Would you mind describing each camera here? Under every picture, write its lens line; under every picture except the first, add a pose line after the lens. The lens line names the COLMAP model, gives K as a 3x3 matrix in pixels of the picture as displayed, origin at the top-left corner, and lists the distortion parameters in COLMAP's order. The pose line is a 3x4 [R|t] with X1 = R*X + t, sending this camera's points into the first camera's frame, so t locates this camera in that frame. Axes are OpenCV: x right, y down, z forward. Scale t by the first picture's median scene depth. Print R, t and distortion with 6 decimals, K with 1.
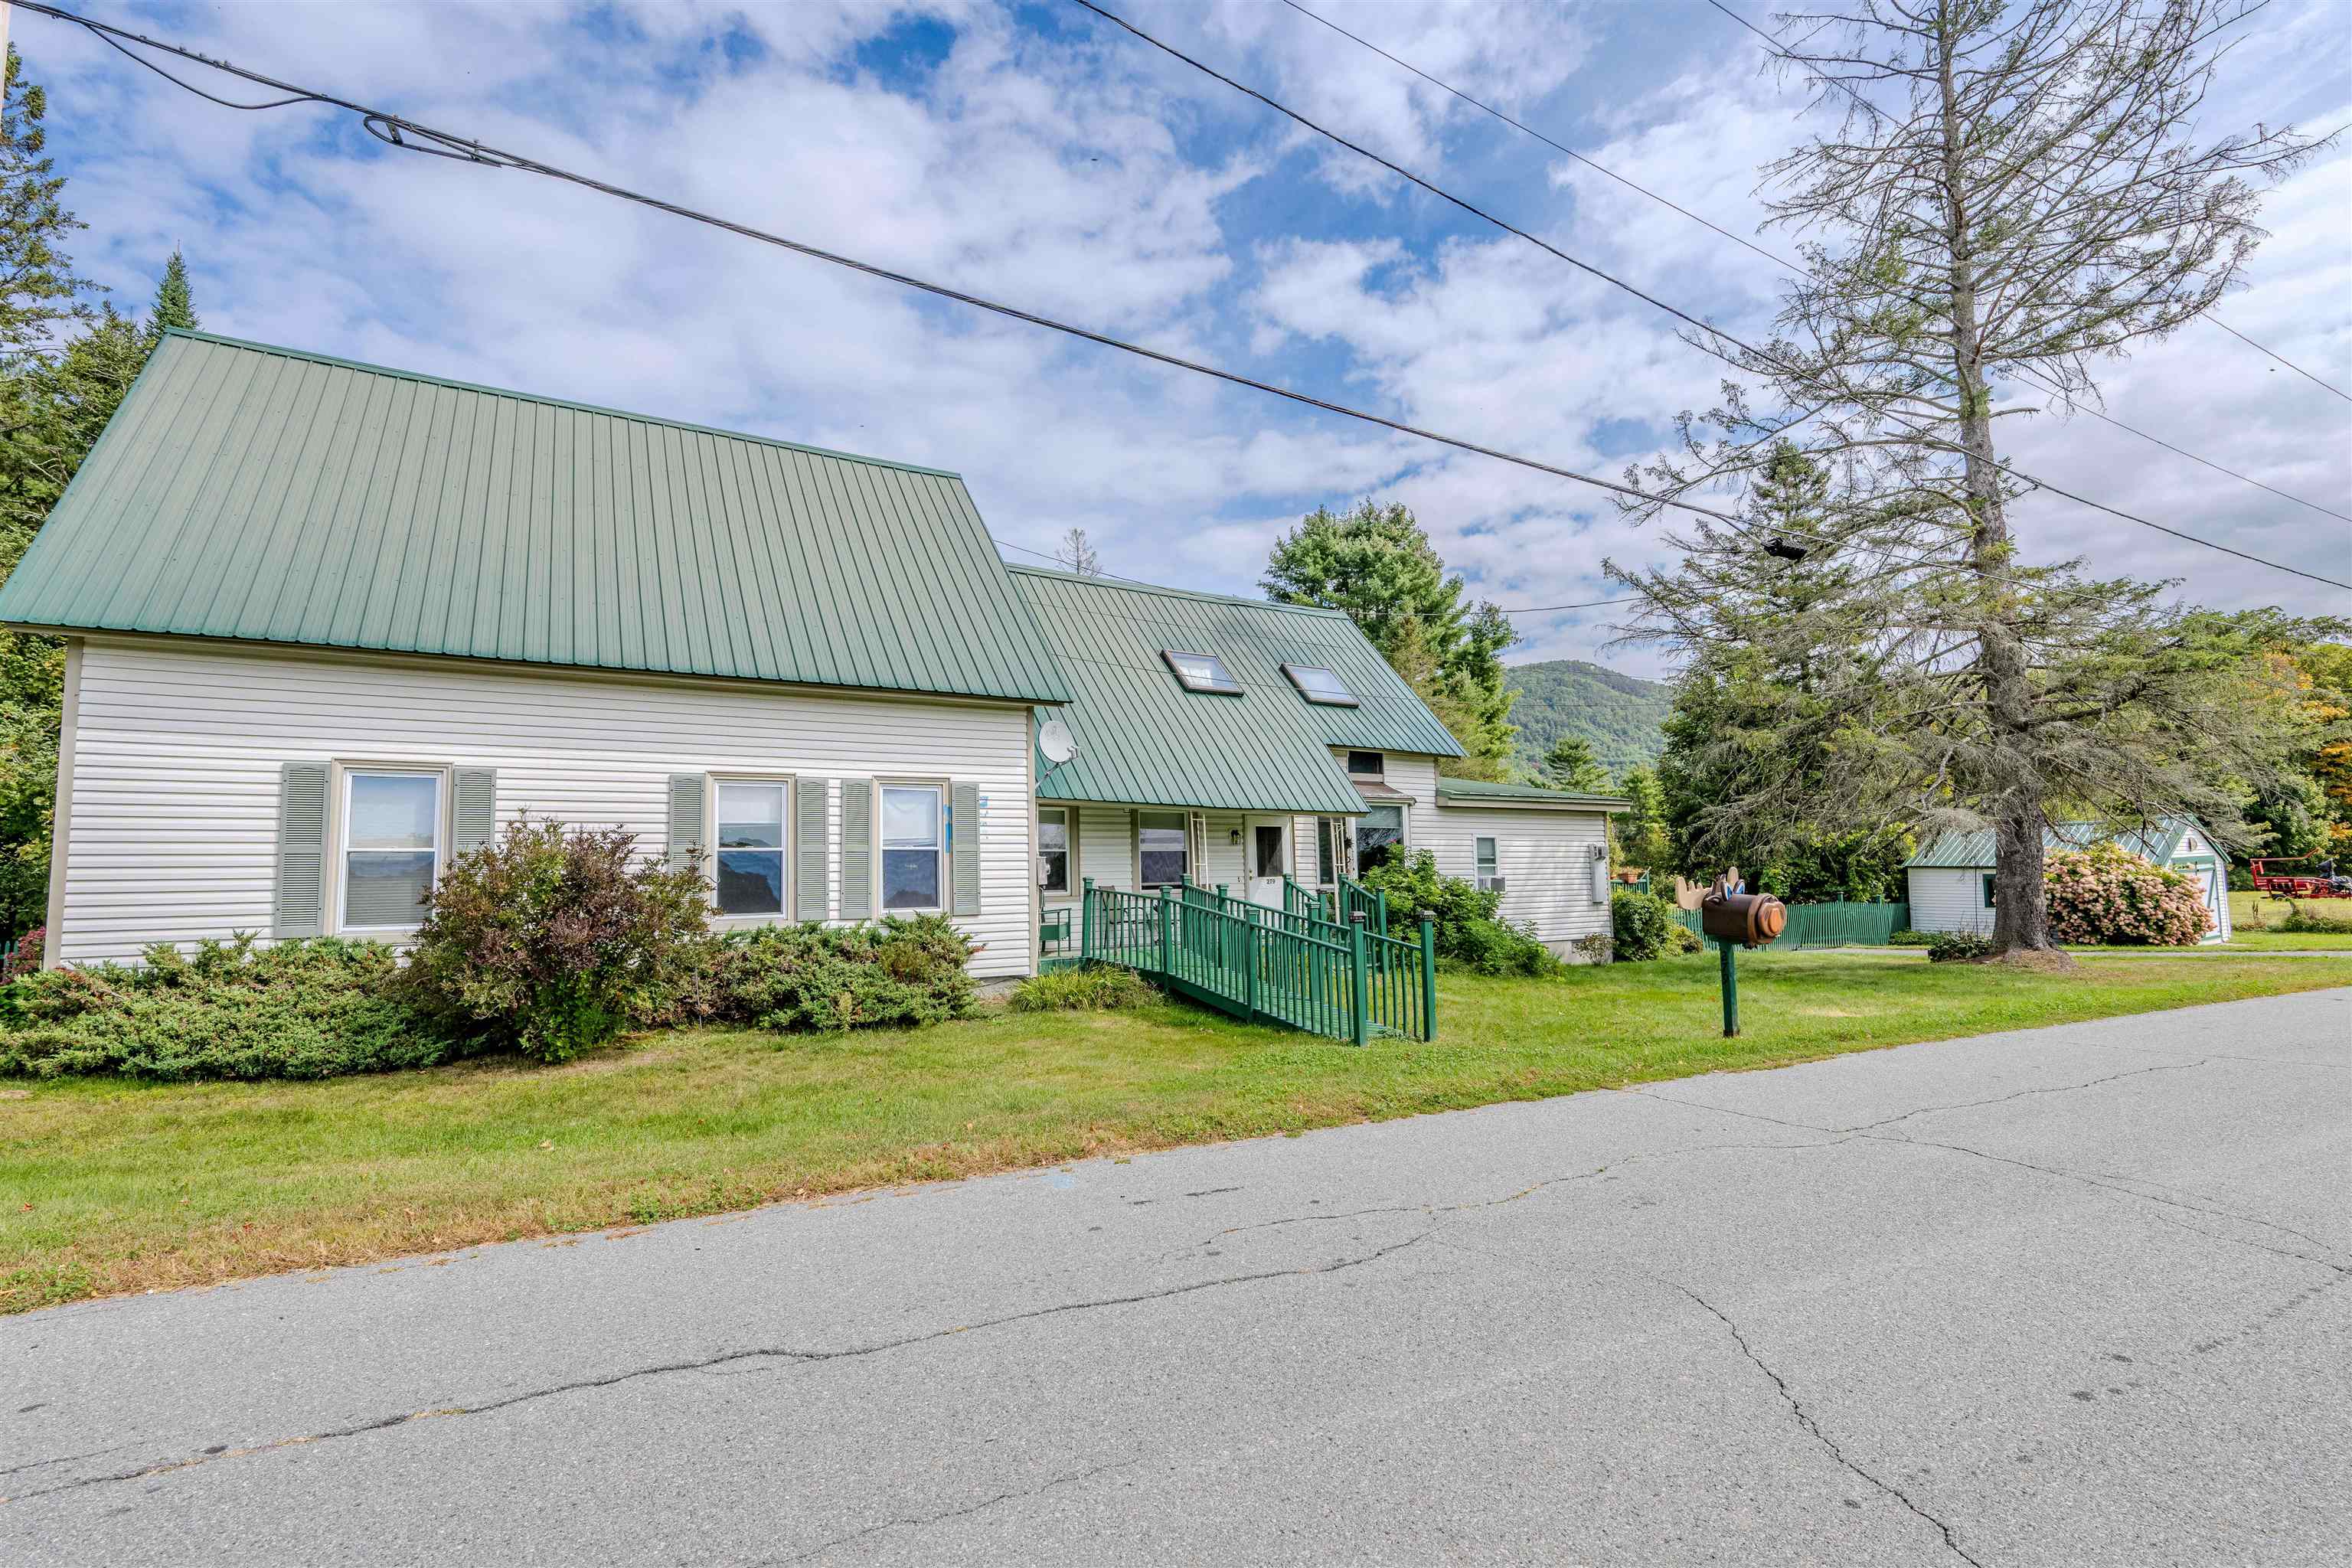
lens RADIAL K [[939.2, 0, 1172.1], [0, 939.2, 847.6], [0, 0, 1]] dist [-0.000555, -0.000162]
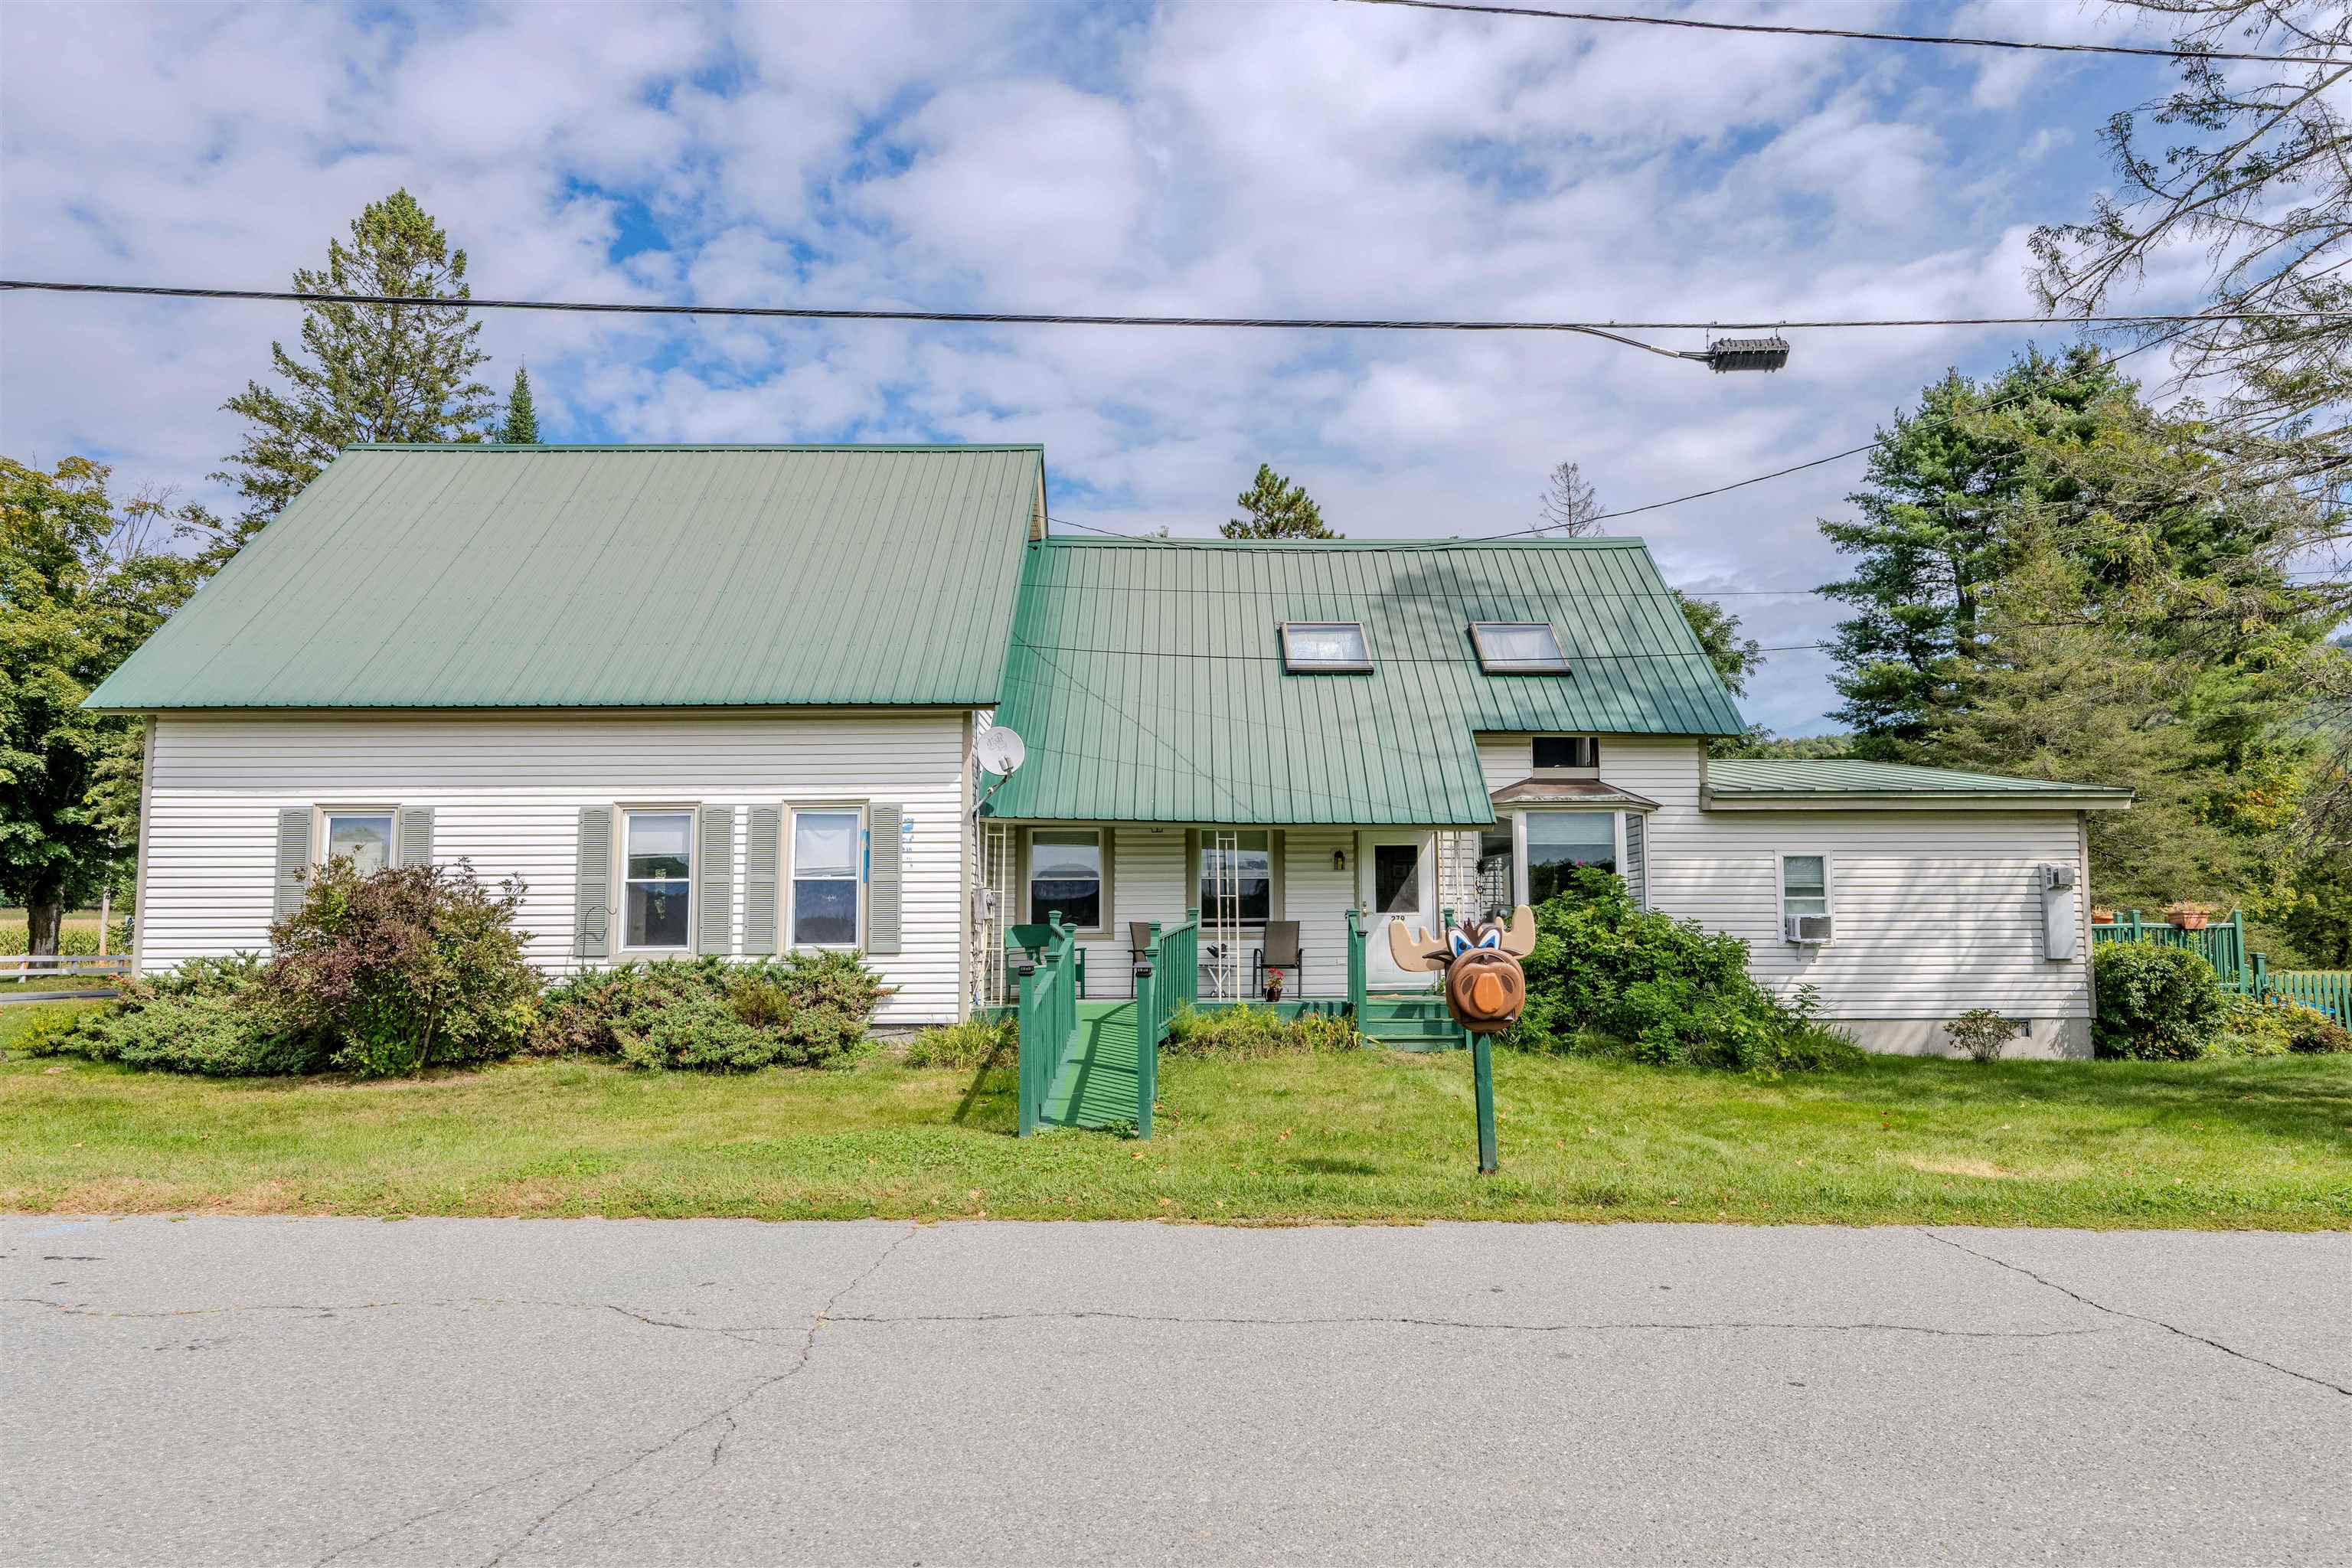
lens RADIAL K [[1148.7, 0, 1176.2], [0, 1148.7, 870.1], [0, 0, 1]] dist [-0.000925, -0.000058]
pose [[0.896973, -0.008519, -0.442004, 0.510448], [0.006593, 0.999961, -0.005892, 0.001669], [0.442037, 0.002371, 0.896994, 0.148139]]
